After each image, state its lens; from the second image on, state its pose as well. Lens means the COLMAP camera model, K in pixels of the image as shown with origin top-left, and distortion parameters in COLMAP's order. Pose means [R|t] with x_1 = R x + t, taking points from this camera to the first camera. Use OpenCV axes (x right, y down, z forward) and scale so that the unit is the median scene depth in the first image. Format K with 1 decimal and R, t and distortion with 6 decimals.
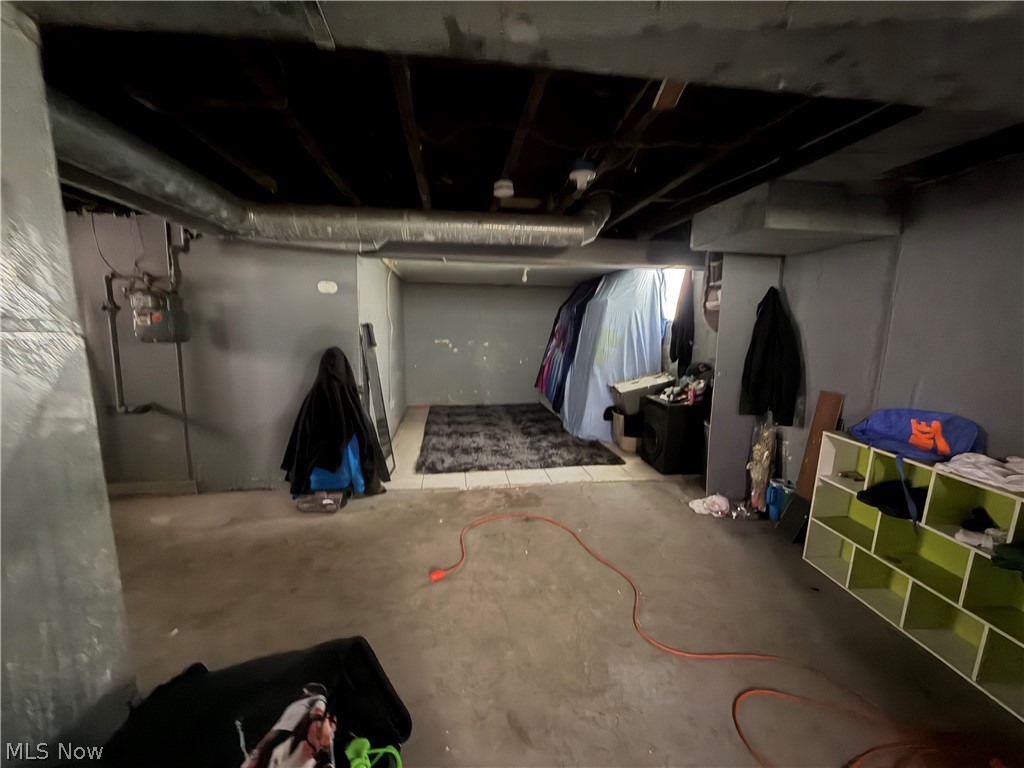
lens RADIAL K [[406.7, 0, 510.3], [0, 406.7, 385.1], [0, 0, 1]] dist [-0.001598, 0.000088]
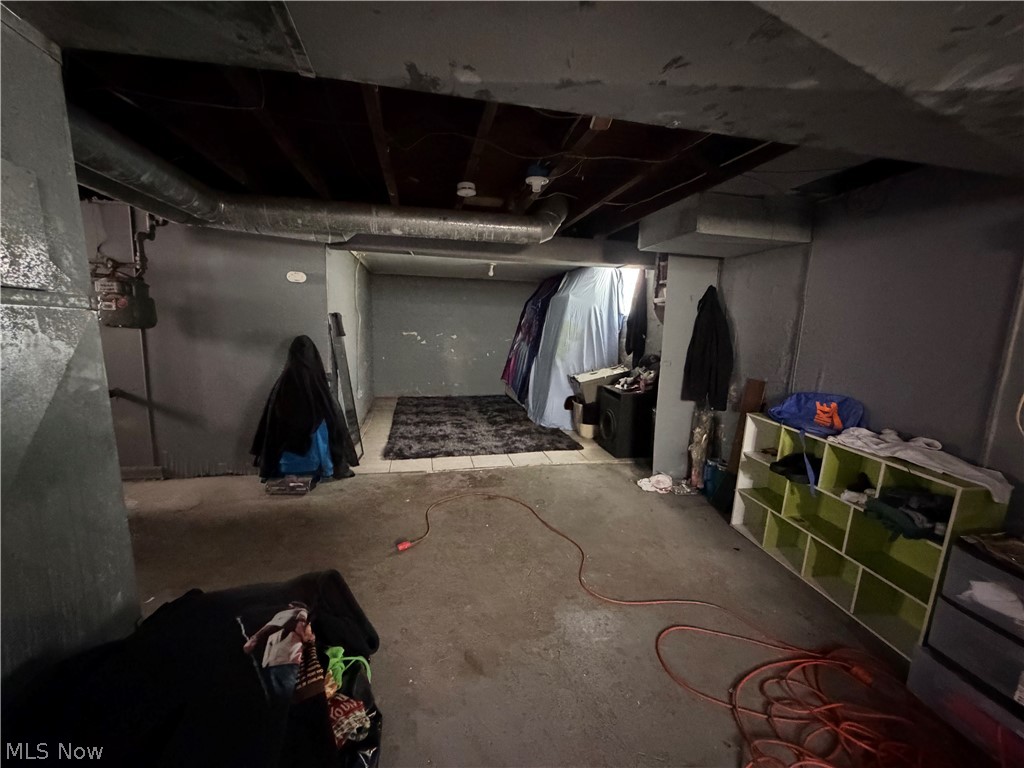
lens RADIAL K [[406.7, 0, 510.2], [0, 406.7, 385.6], [0, 0, 1]] dist [-0.001598, 0.000088]
pose [[0.997422, 0.003892, 0.071653, 0.023743], [-0.004757, 0.999918, 0.011916, 0.026638], [-0.071601, -0.012227, 0.997358, -0.094029]]
